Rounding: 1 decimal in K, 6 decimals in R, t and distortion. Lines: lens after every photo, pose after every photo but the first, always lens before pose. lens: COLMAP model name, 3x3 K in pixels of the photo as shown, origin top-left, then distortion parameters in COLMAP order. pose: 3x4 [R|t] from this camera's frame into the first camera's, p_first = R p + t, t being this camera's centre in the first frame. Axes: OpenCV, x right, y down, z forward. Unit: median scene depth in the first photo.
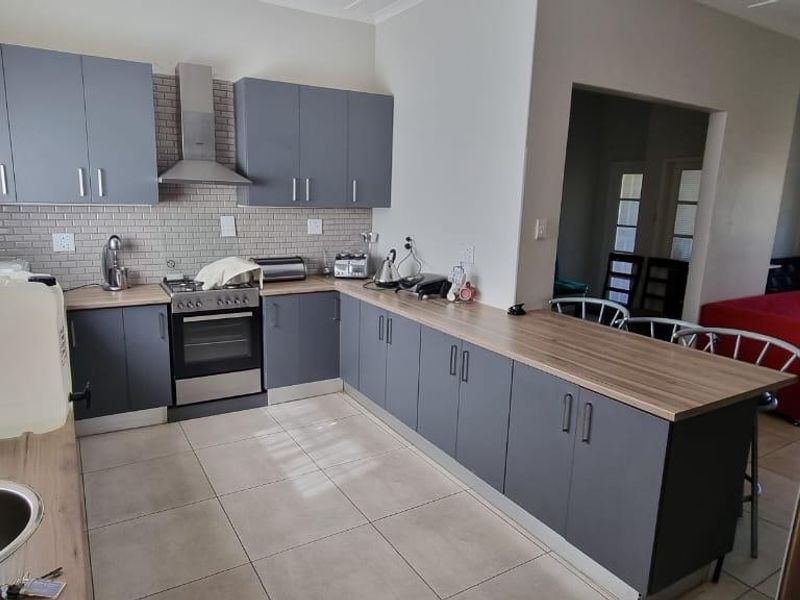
lens RADIAL K [[543.7, 0, 396.8], [0, 543.7, 300.2], [0, 0, 1]] dist [0.026947, -0.024616]
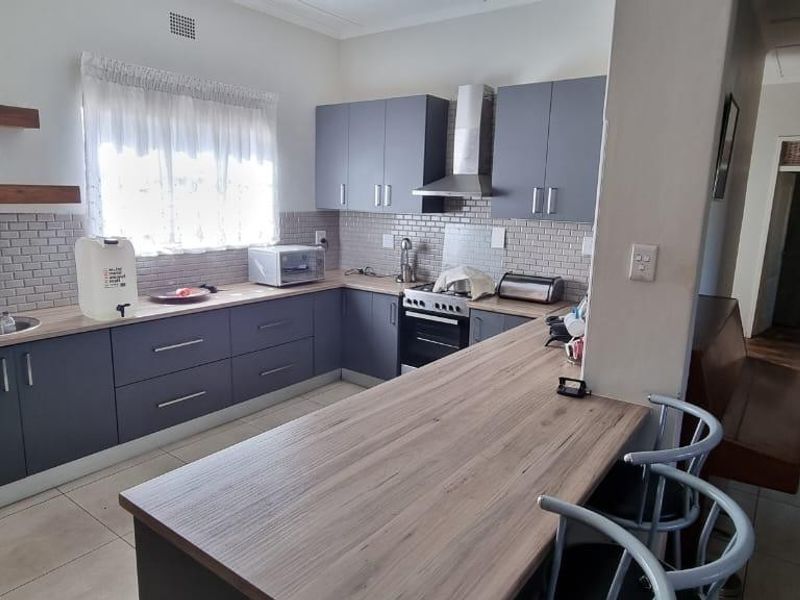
lens RADIAL K [[543.7, 0, 396.6], [0, 543.7, 299.6], [0, 0, 1]] dist [0.026947, -0.024616]
pose [[0.369389, 0.157701, -0.915796, 0.629809], [-0.199188, 0.976026, 0.087730, -0.084904], [0.907676, 0.150009, 0.391945, 0.509419]]
